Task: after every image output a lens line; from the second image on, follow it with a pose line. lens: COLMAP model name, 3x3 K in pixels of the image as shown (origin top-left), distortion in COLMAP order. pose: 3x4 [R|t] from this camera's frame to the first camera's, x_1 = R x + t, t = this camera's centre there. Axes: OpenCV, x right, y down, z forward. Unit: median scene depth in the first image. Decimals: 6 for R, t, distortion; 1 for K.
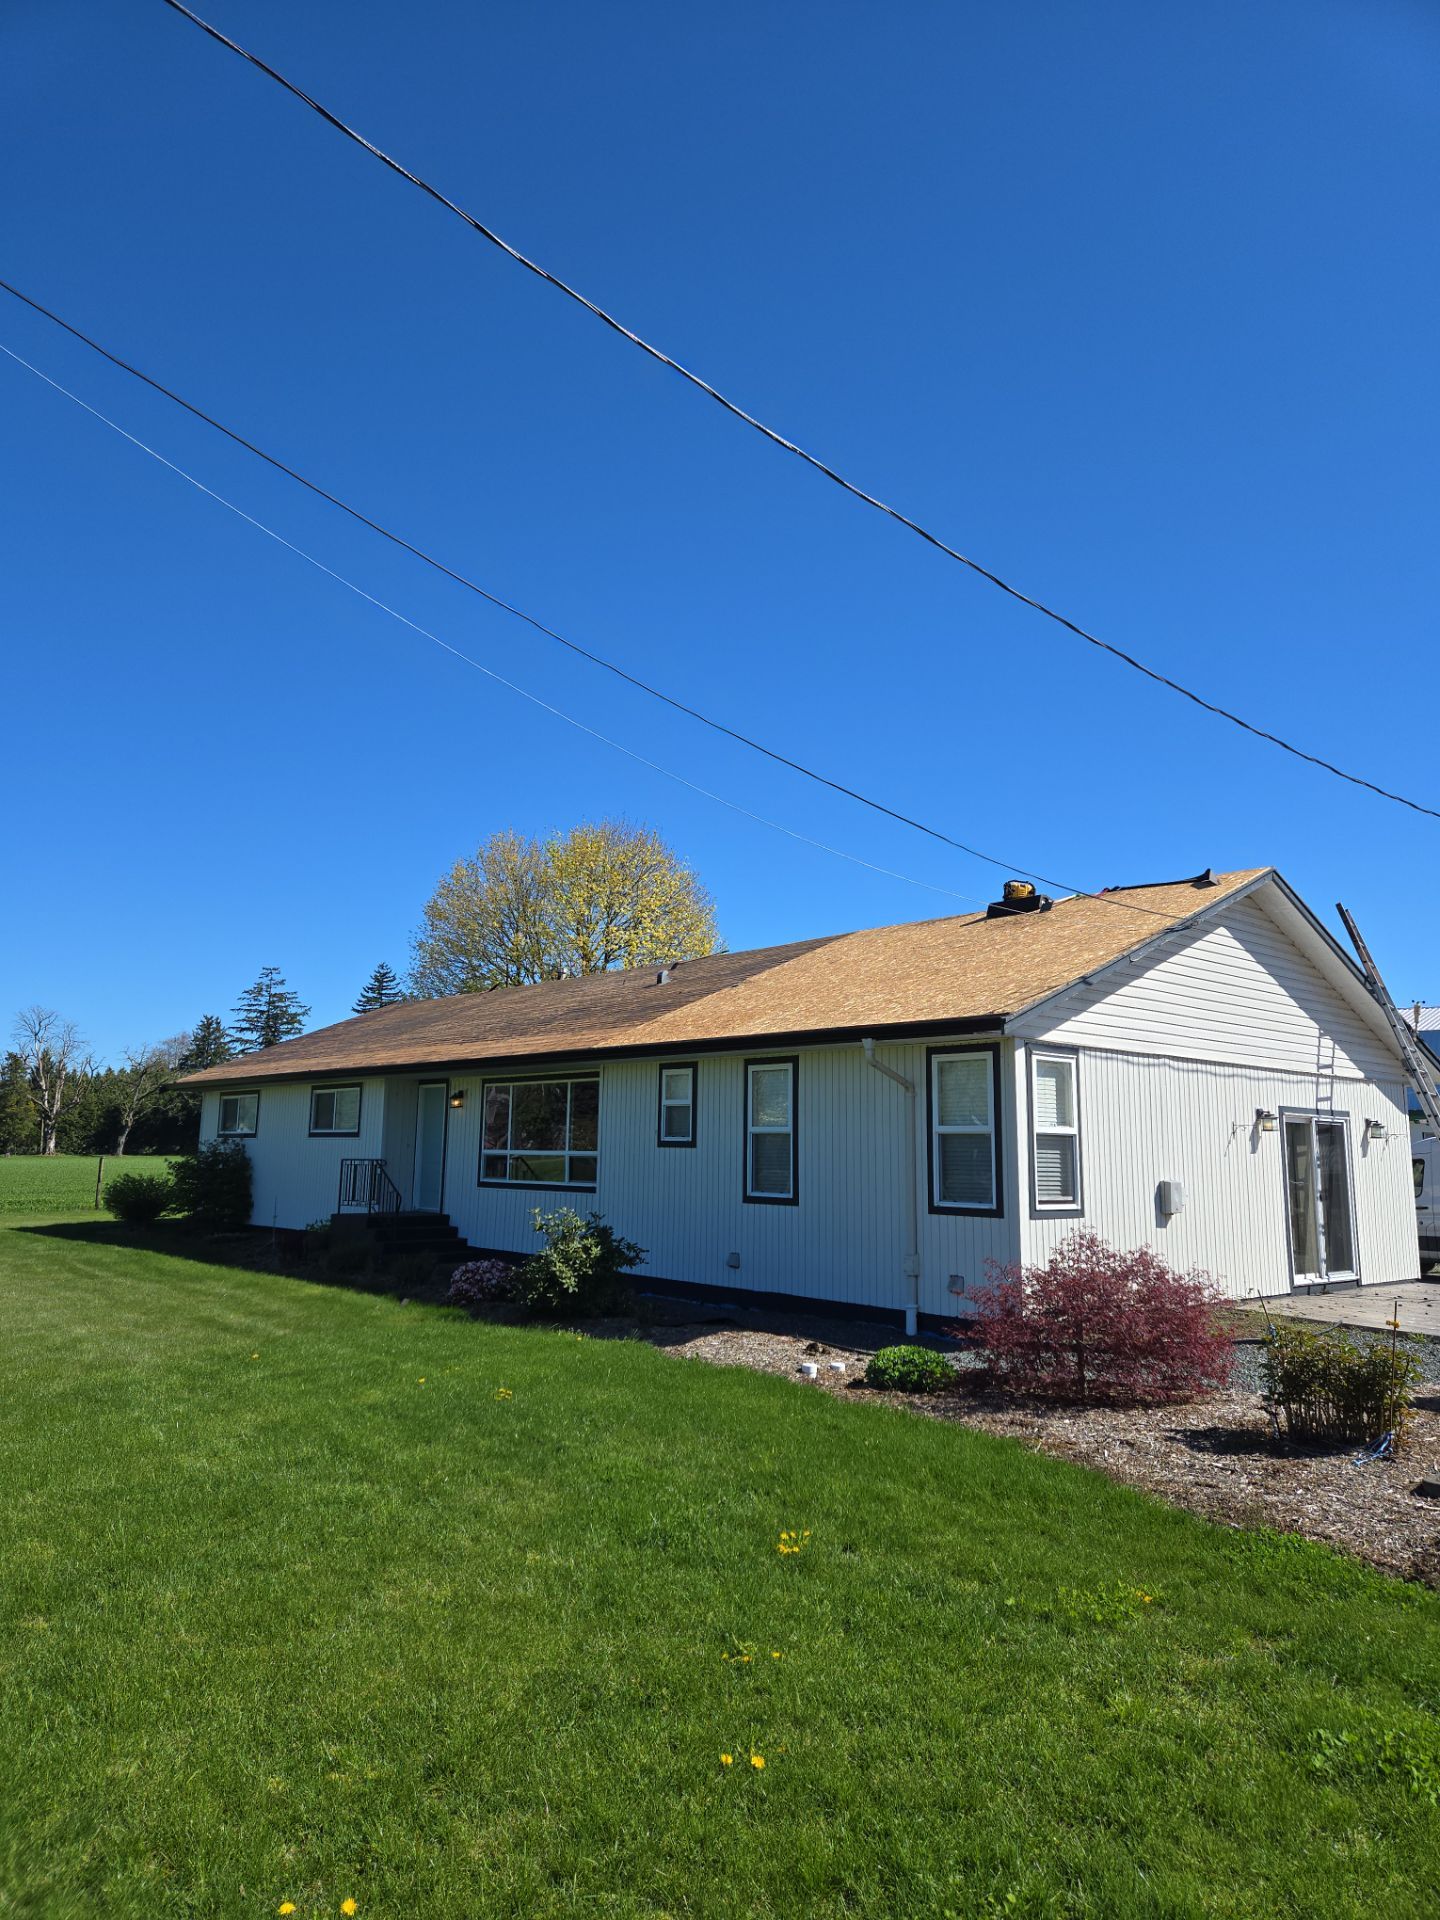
lens RADIAL K [[1280.2, 0, 711.7], [0, 1280.2, 962.1], [0, 0, 1]] dist [0.061426, -0.001324]
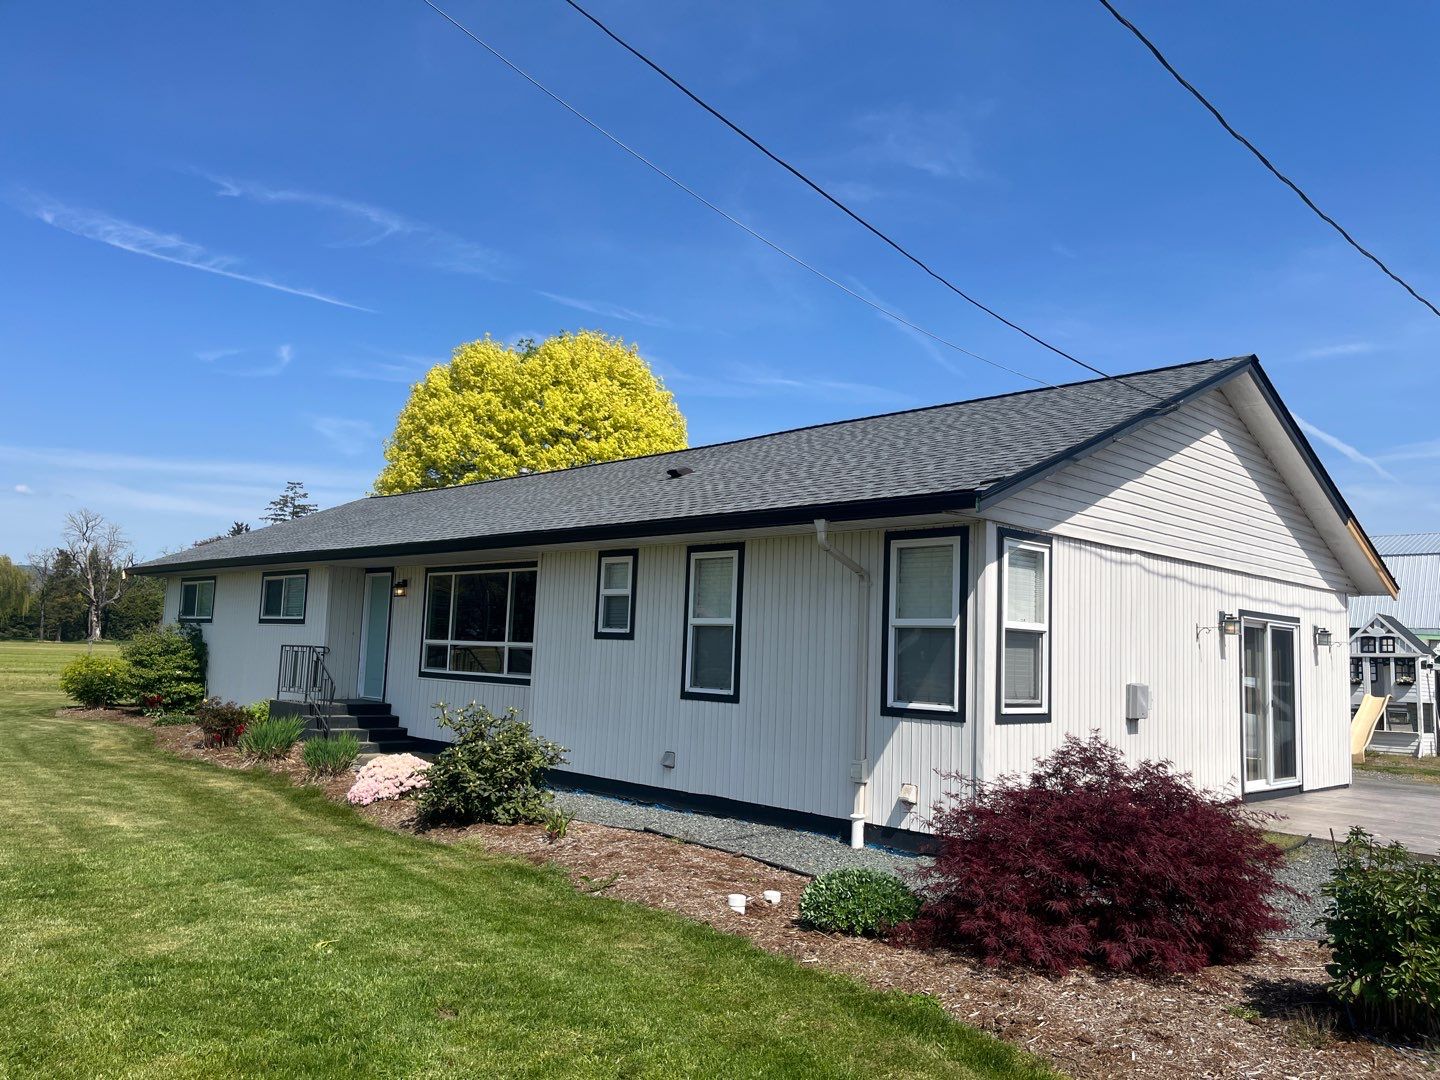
lens RADIAL K [[1095.3, 0, 730.9], [0, 1095.3, 538.2], [0, 0, 1]] dist [0.025812, -0.021258]
pose [[0.998754, 0.027080, 0.041925, 0.022204], [-0.028795, 0.998750, 0.040863, 0.034266], [-0.040766, -0.042020, 0.998285, 0.192086]]
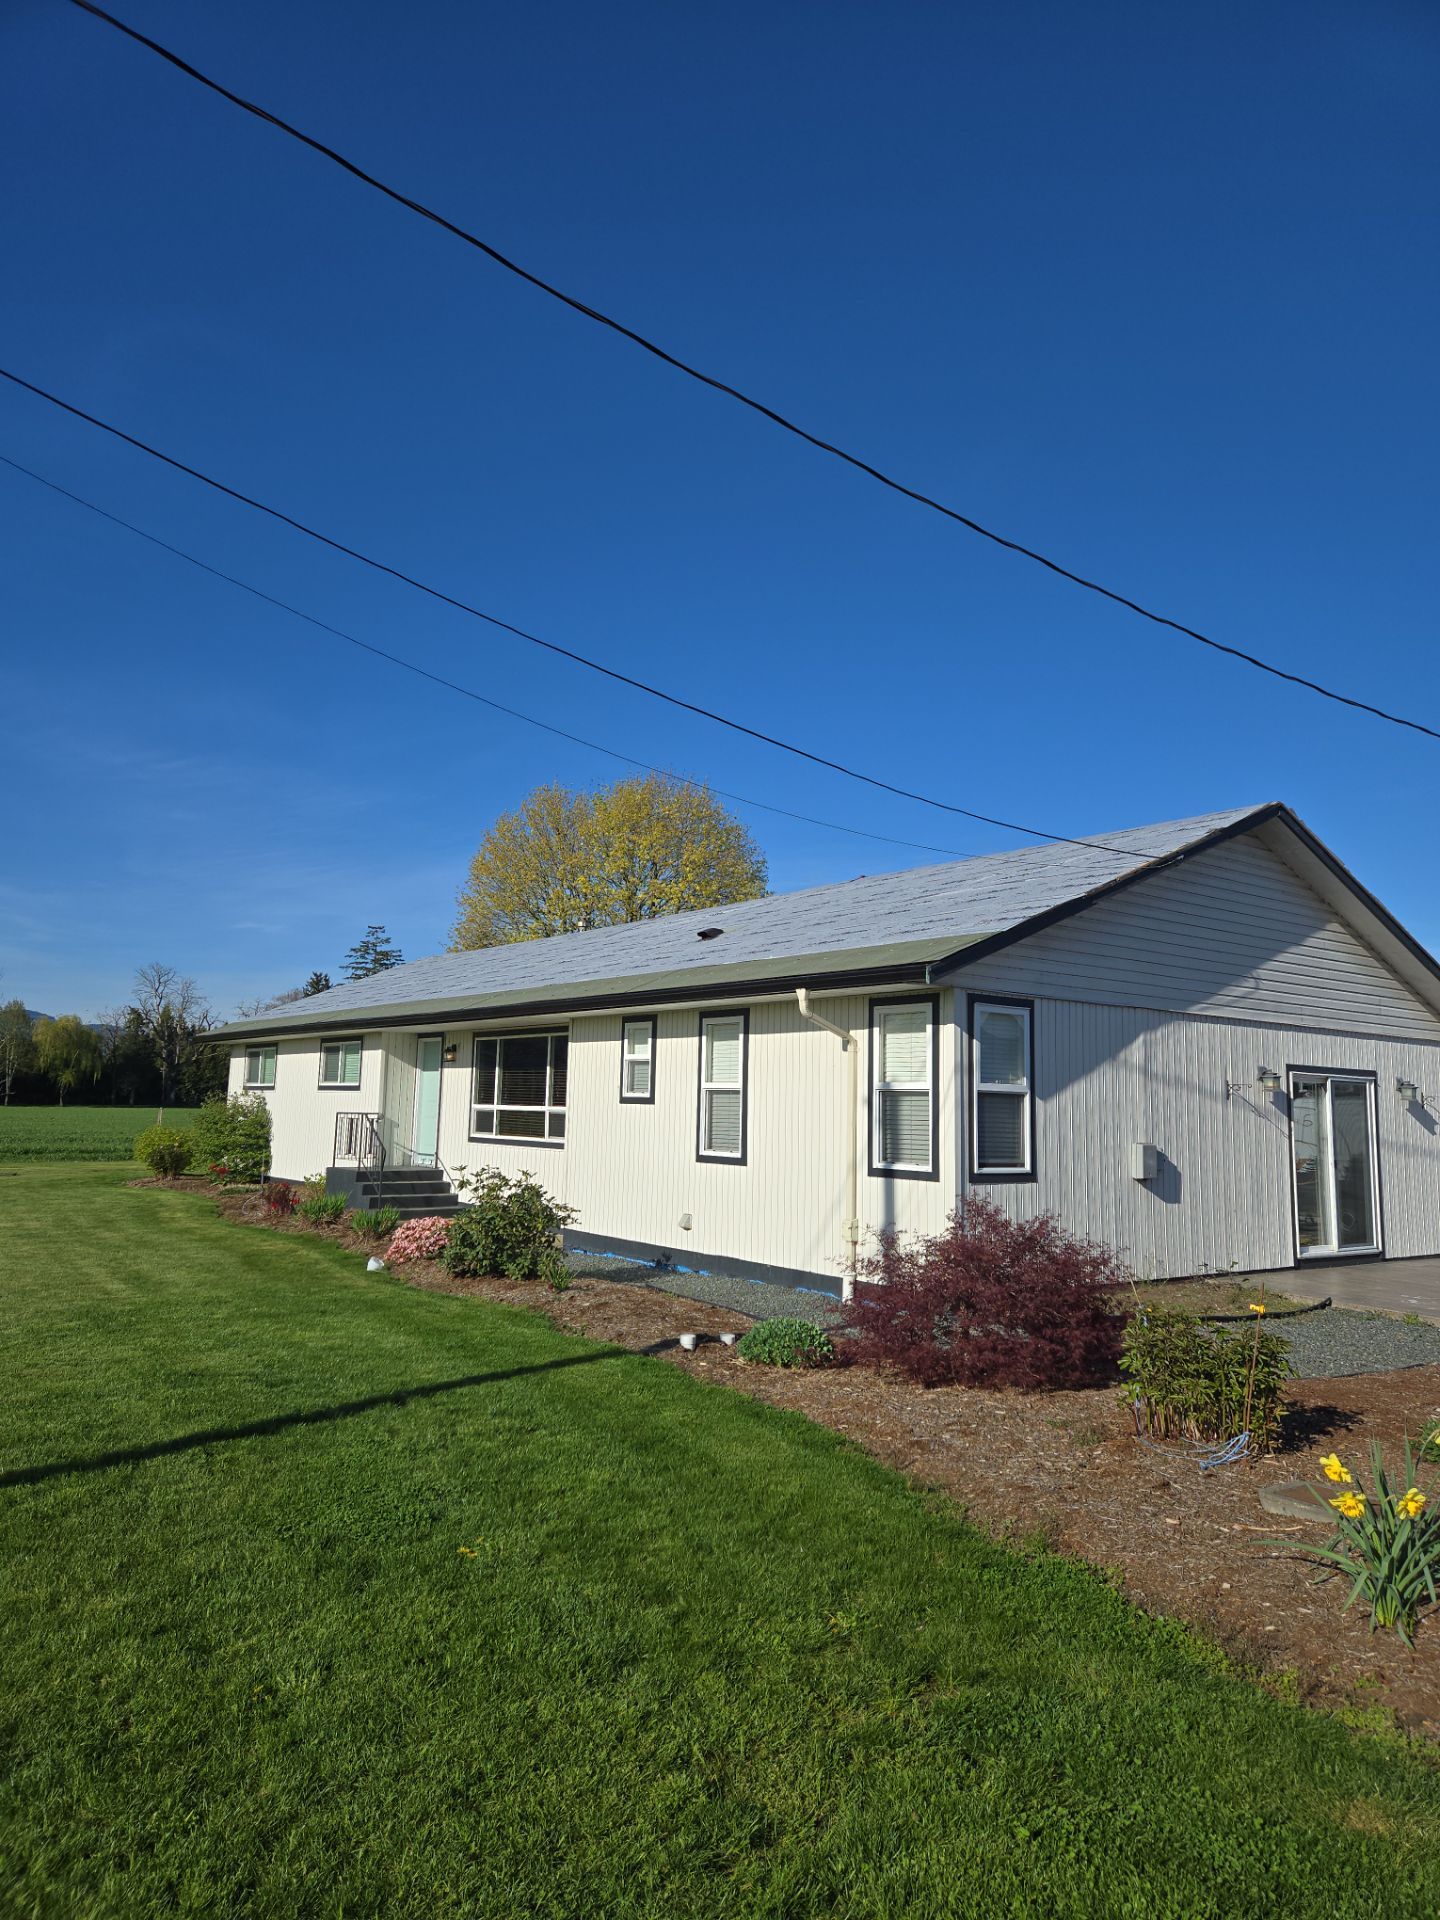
lens RADIAL K [[1280.2, 0, 709.5], [0, 1280.2, 950.5], [0, 0, 1]] dist [0.061426, -0.001324]
pose [[0.996340, -0.001310, -0.085464, 0.105710], [0.003312, 0.999723, 0.023288, 0.007586], [0.085410, -0.023486, 0.996069, 0.049748]]
